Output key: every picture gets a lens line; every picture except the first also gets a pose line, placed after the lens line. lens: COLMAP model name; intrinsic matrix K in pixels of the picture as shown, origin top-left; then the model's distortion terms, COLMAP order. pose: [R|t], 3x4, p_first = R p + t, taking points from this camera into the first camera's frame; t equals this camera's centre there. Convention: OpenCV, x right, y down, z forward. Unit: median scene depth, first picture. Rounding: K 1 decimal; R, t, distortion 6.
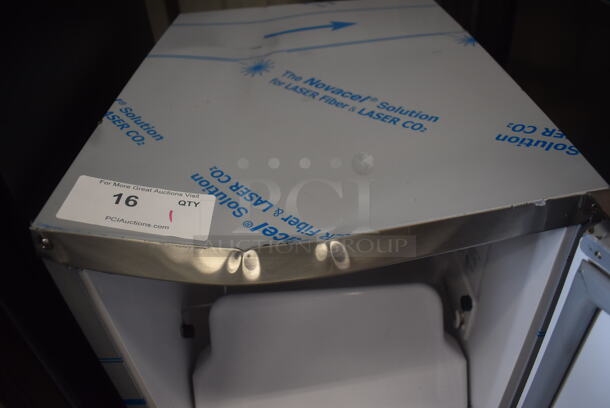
lens RADIAL K [[468.7, 0, 305.0], [0, 468.7, 204.0], [0, 0, 1]] dist [-0.097092, 0.000854]
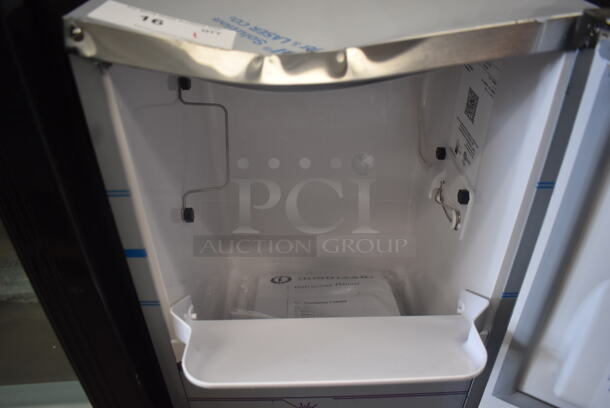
lens RADIAL K [[468.7, 0, 305.0], [0, 468.7, 204.0], [0, 0, 1]] dist [-0.097092, 0.000854]
pose [[0.998179, 0.044987, 0.040194, -0.059222], [-0.043210, 0.998095, -0.044030, 0.394699], [-0.042098, 0.042213, 0.998221, -0.024423]]
